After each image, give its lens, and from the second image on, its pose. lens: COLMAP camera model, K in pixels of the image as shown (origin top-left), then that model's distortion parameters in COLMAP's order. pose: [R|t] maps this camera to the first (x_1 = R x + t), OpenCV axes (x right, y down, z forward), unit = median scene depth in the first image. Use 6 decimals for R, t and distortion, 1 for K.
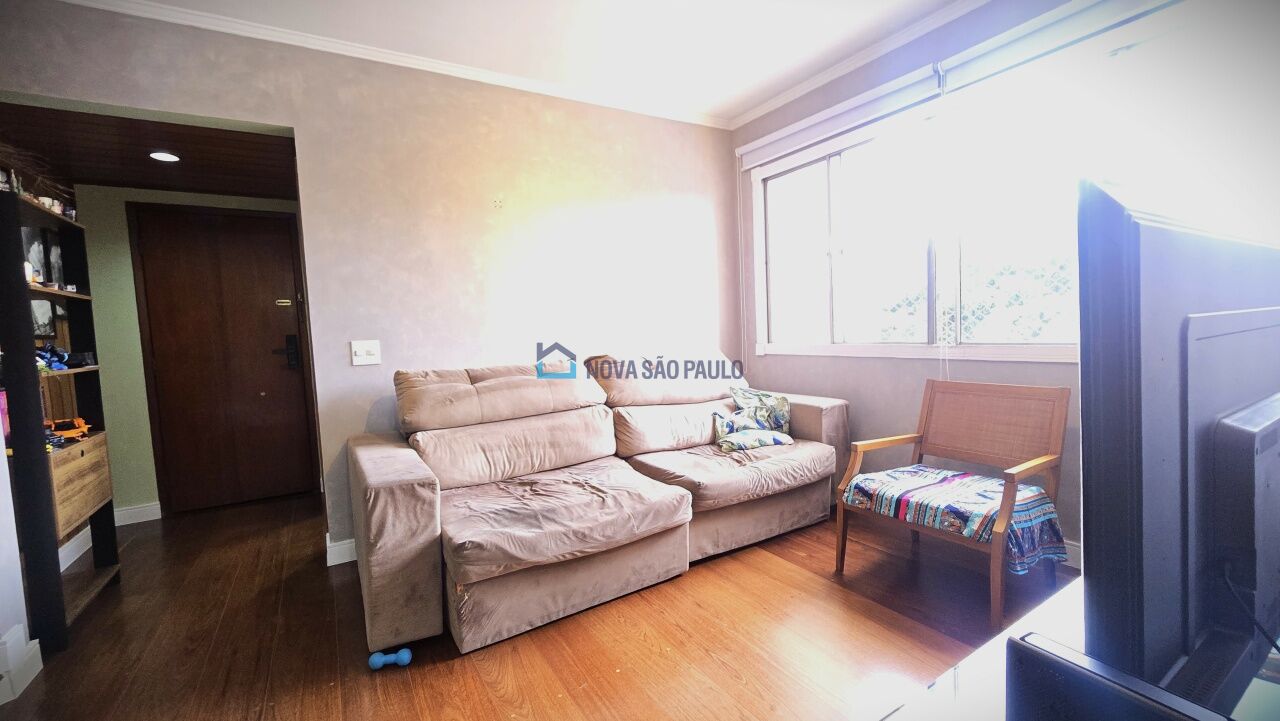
lens RADIAL K [[524.8, 0, 636.5], [0, 524.8, 361.0], [0, 0, 1]] dist [-0.002315, -0.000232]
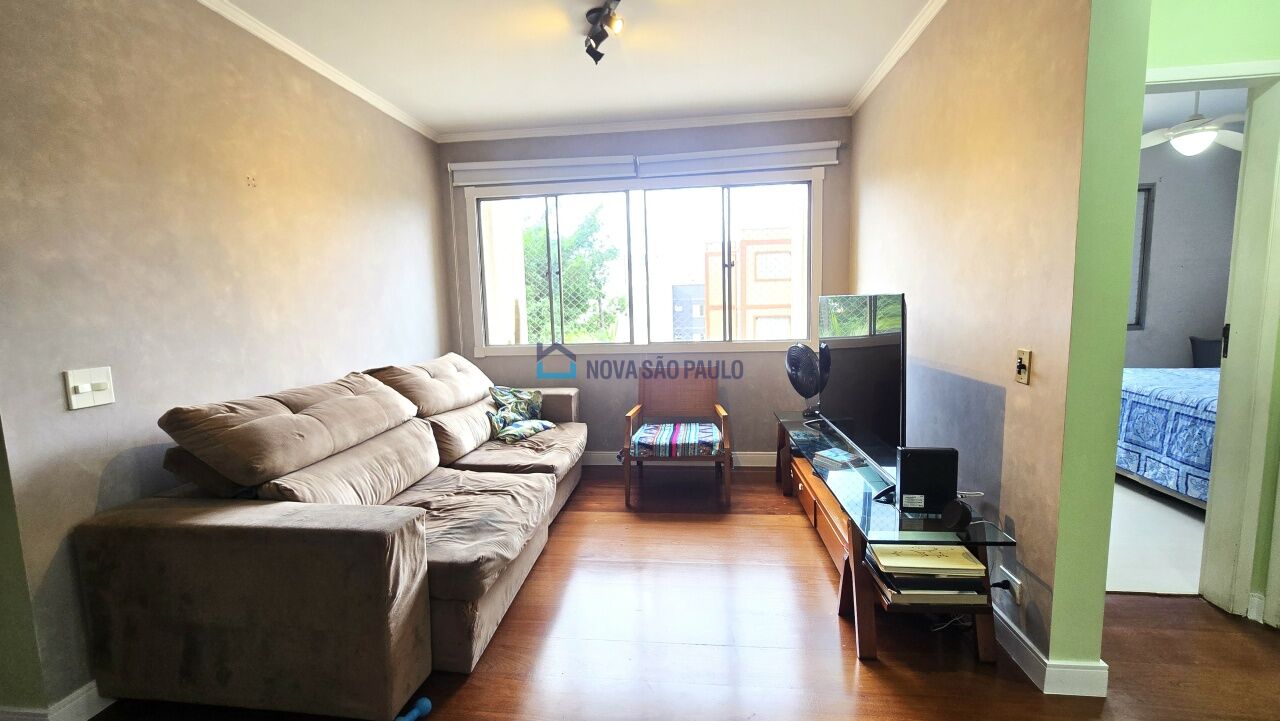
lens RADIAL K [[524.8, 0, 634.9], [0, 524.8, 359.1], [0, 0, 1]] dist [-0.002315, -0.000232]
pose [[0.612548, -0.056931, 0.788381, -0.615595], [0.050962, 0.998172, 0.032485, -0.037667], [-0.788789, 0.020279, 0.614330, 0.088498]]
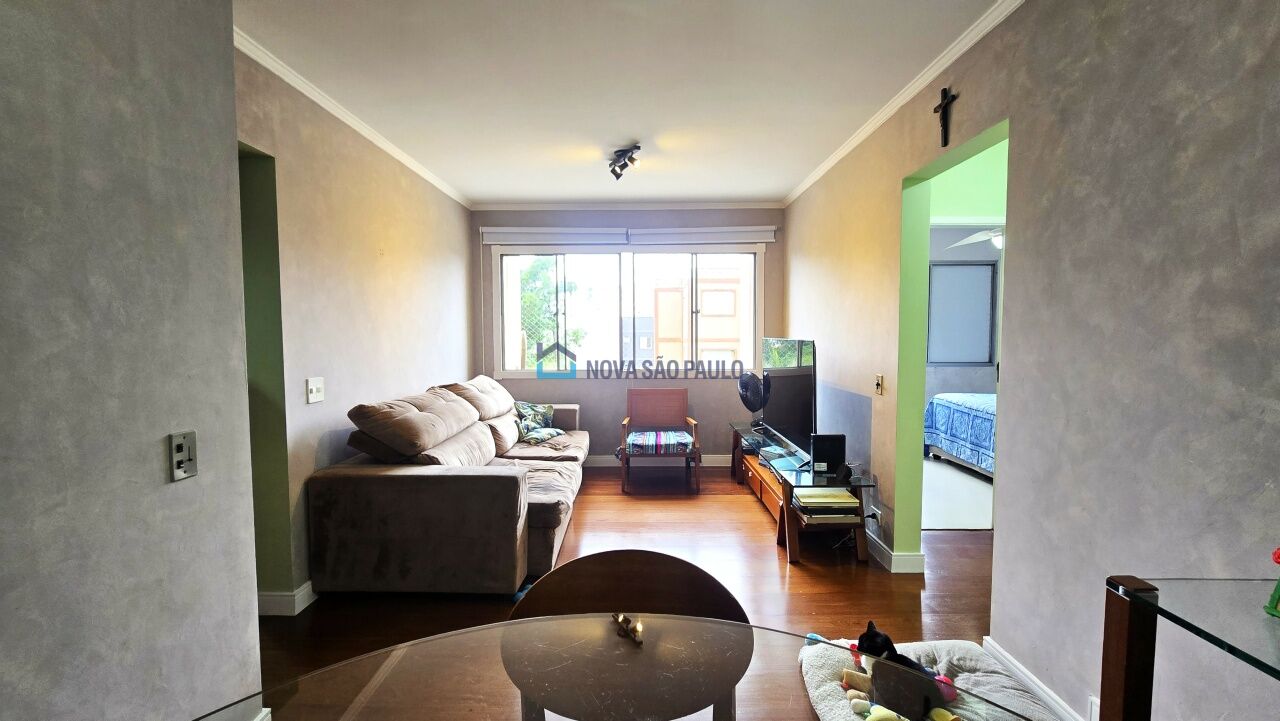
lens RADIAL K [[524.8, 0, 635.1], [0, 524.8, 357.2], [0, 0, 1]] dist [-0.002315, -0.000232]
pose [[0.525692, 0.002261, 0.850672, -1.054791], [0.035336, 0.999075, -0.024492, -0.032521], [-0.849941, 0.042935, 0.525126, -0.044518]]
